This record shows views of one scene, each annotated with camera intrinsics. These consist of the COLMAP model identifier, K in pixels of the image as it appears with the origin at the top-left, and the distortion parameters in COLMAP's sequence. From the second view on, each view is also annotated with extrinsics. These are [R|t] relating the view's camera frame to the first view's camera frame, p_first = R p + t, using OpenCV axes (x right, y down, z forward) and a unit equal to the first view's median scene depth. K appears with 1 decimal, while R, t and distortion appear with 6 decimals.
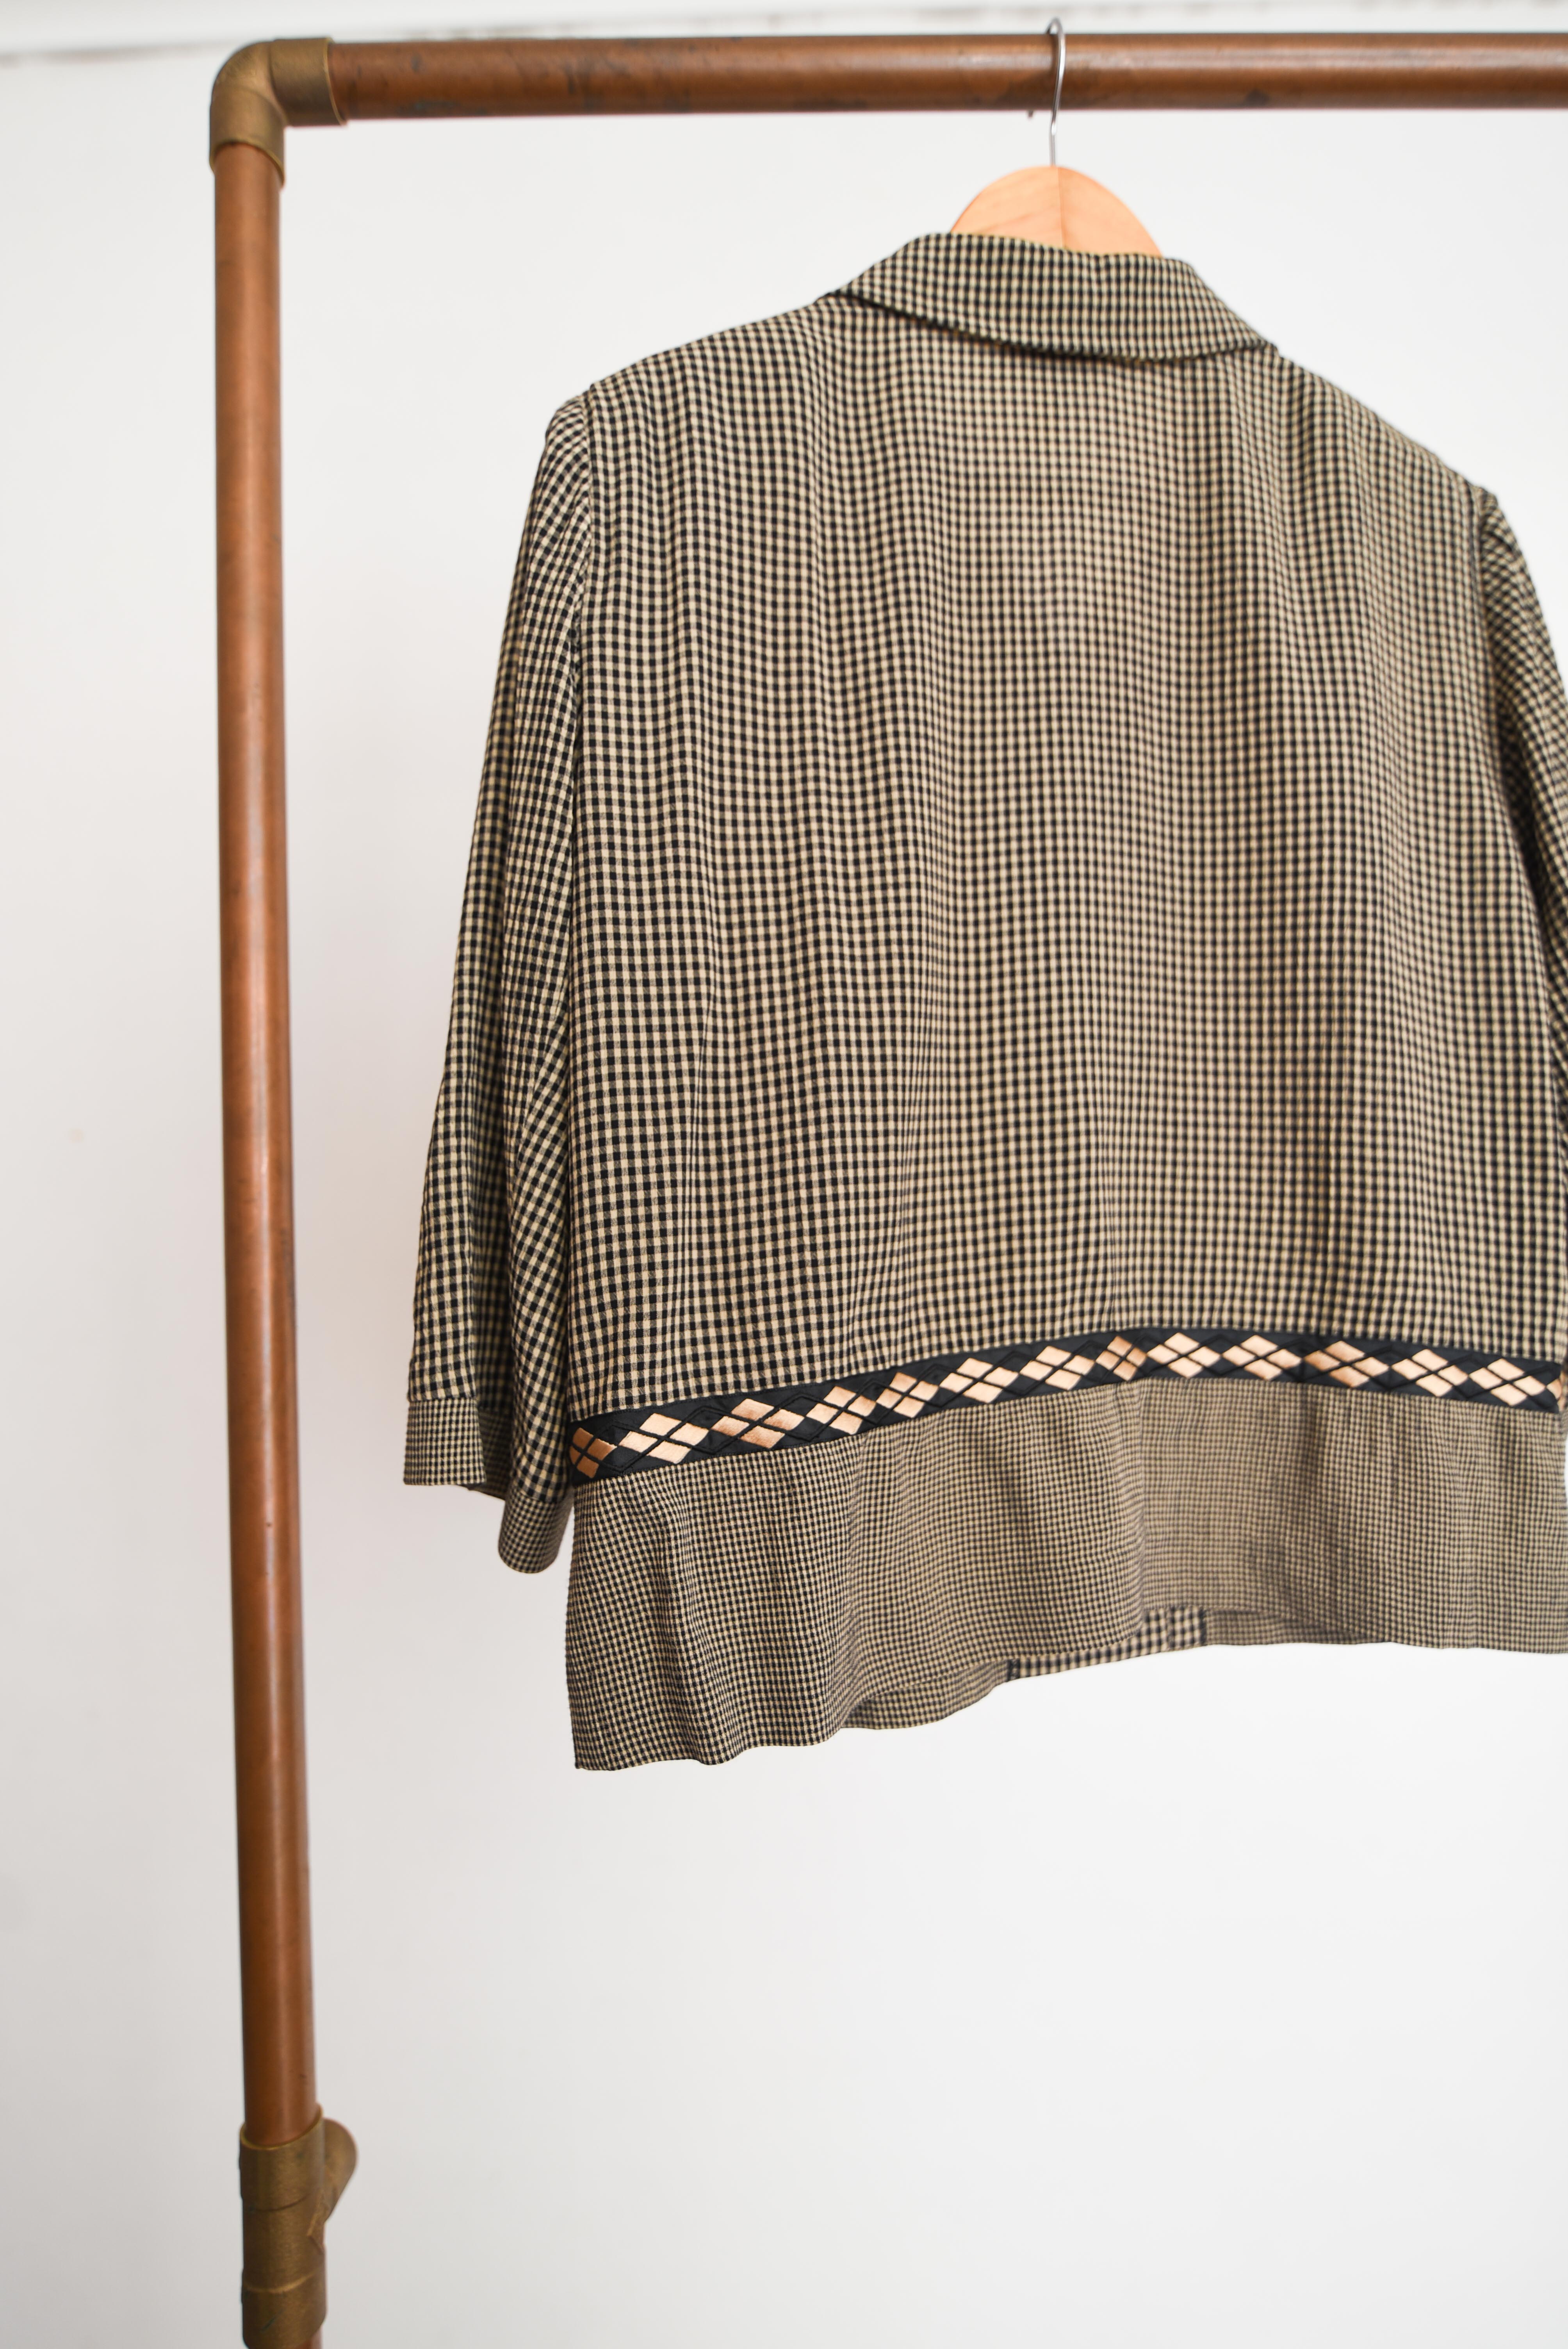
lens RADIAL K [[1339.1, 0, 784.0], [0, 1339.1, 1174.5], [0, 0, 1]] dist [-0.019346, 0.002487]
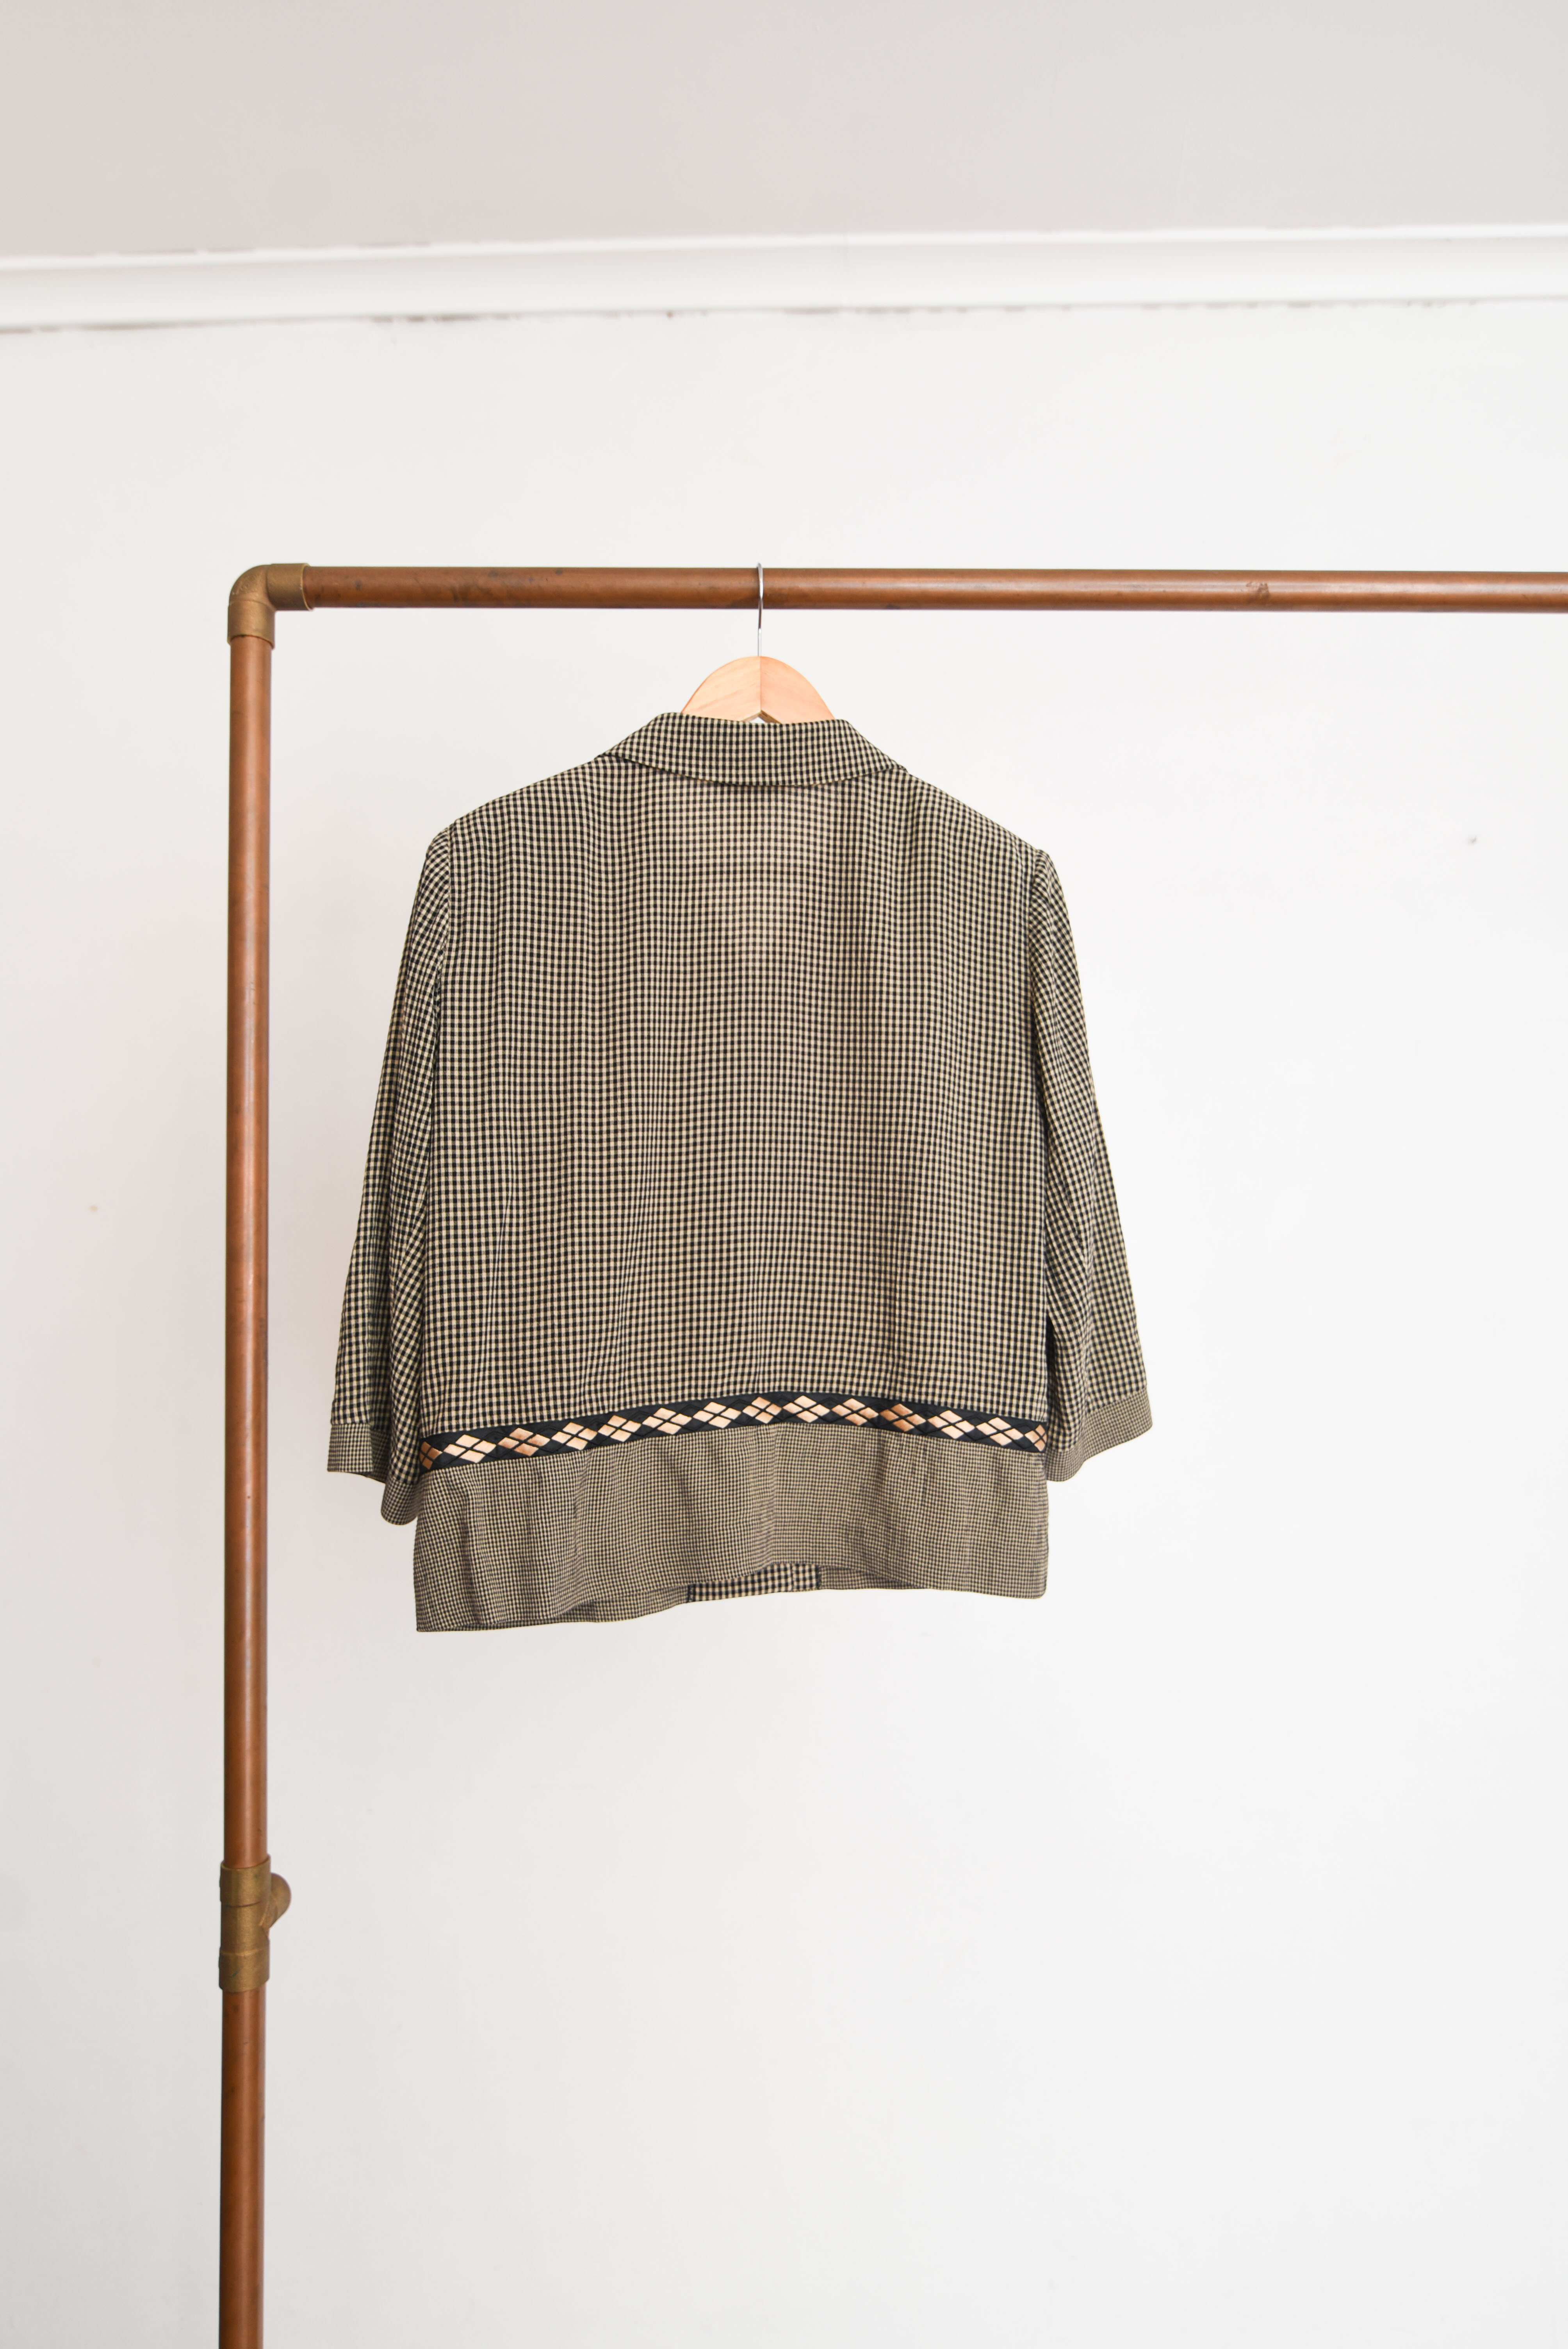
lens RADIAL K [[1526.9, 0, 784.0], [0, 1526.9, 1174.5], [0, 0, 1]] dist [-0.000055, -0.002069]
pose [[0.999468, 0.024195, -0.021854, 0.328464], [-0.024176, 0.999707, 0.001149, -0.164641], [0.021876, -0.000620, 0.999761, -0.932604]]
